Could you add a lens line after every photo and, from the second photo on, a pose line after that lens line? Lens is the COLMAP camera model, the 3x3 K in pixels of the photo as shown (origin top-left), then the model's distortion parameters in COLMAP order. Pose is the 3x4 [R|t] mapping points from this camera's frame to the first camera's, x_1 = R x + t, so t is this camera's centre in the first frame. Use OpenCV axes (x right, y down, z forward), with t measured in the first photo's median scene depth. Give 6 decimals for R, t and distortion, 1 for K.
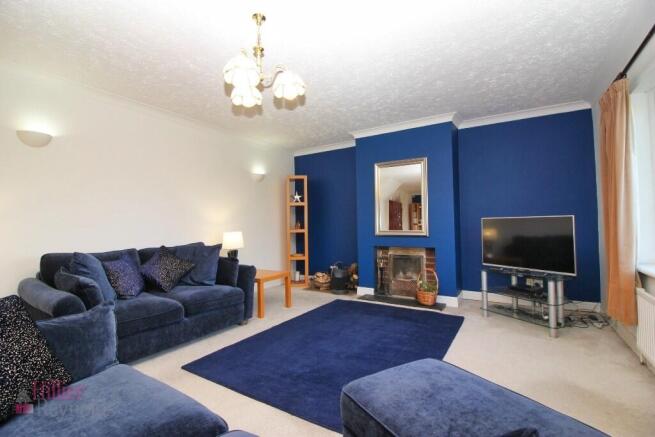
lens RADIAL K [[309.3, 0, 325.0], [0, 309.3, 217.8], [0, 0, 1]] dist [0.000673, -0.000016]
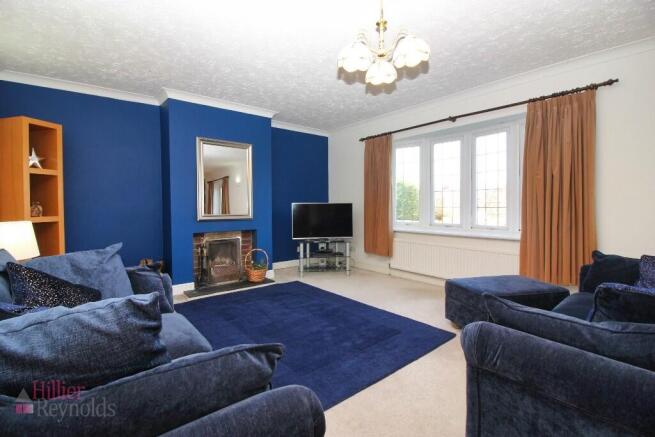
lens RADIAL K [[309.3, 0, 324.6], [0, 309.3, 215.1], [0, 0, 1]] dist [0.000673, -0.000016]
pose [[0.308192, -0.016128, 0.951188, -0.578203], [-0.015588, 0.999636, 0.022000, 0.017835], [-0.951197, -0.021608, 0.307828, 0.412161]]
